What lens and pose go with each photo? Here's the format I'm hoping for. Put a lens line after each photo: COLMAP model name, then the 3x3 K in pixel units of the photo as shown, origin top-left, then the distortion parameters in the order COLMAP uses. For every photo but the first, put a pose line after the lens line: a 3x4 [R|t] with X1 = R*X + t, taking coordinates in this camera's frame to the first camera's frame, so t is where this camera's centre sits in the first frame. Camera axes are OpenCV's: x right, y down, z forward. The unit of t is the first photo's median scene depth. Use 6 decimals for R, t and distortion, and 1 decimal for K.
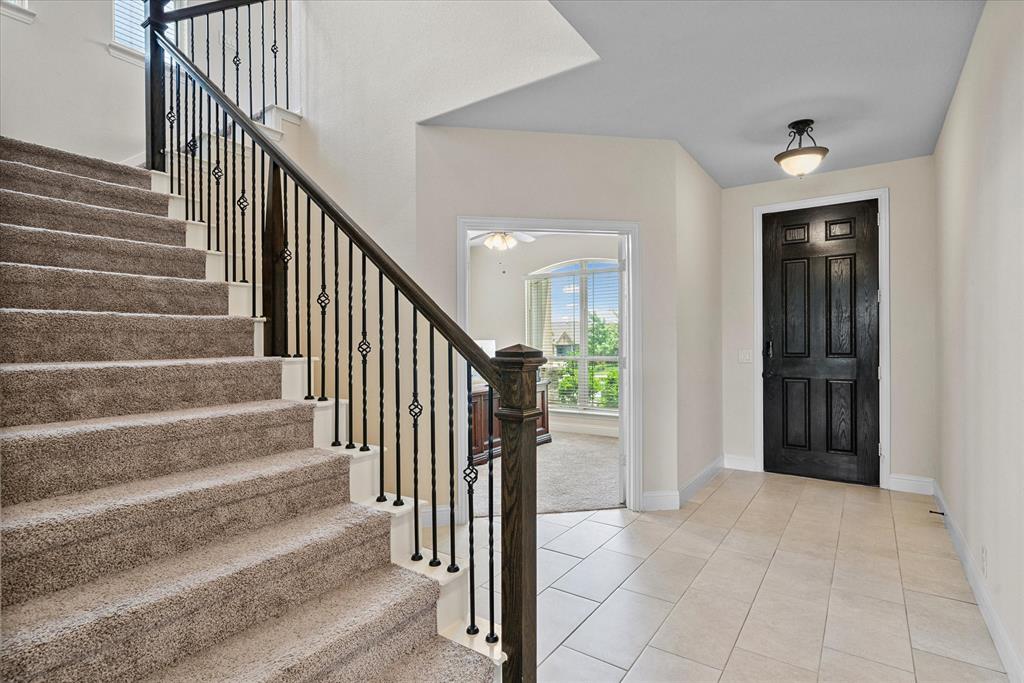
lens RADIAL K [[548.2, 0, 512.0], [0, 548.2, 341.5], [0, 0, 1]] dist [0.000393, -0.000168]
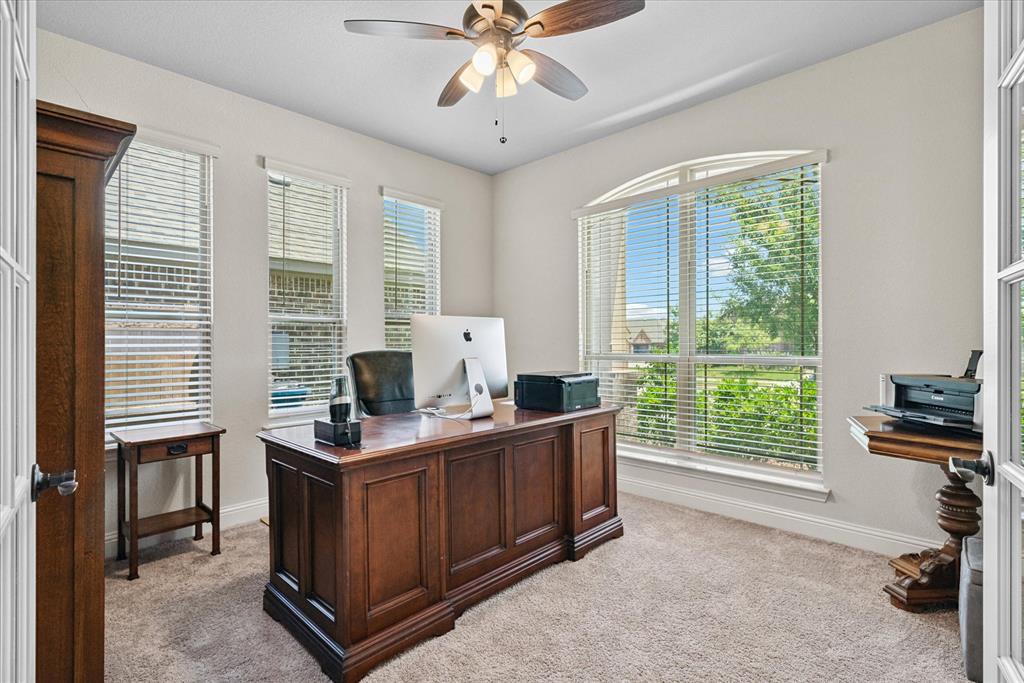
lens RADIAL K [[548.2, 0, 512.0], [0, 548.2, 341.5], [0, 0, 1]] dist [0.000393, -0.000168]
pose [[0.990645, 0.005201, -0.136362, 0.034233], [-0.004739, 0.999982, 0.003709, 0.013027], [0.136379, -0.003028, 0.990652, 0.437353]]
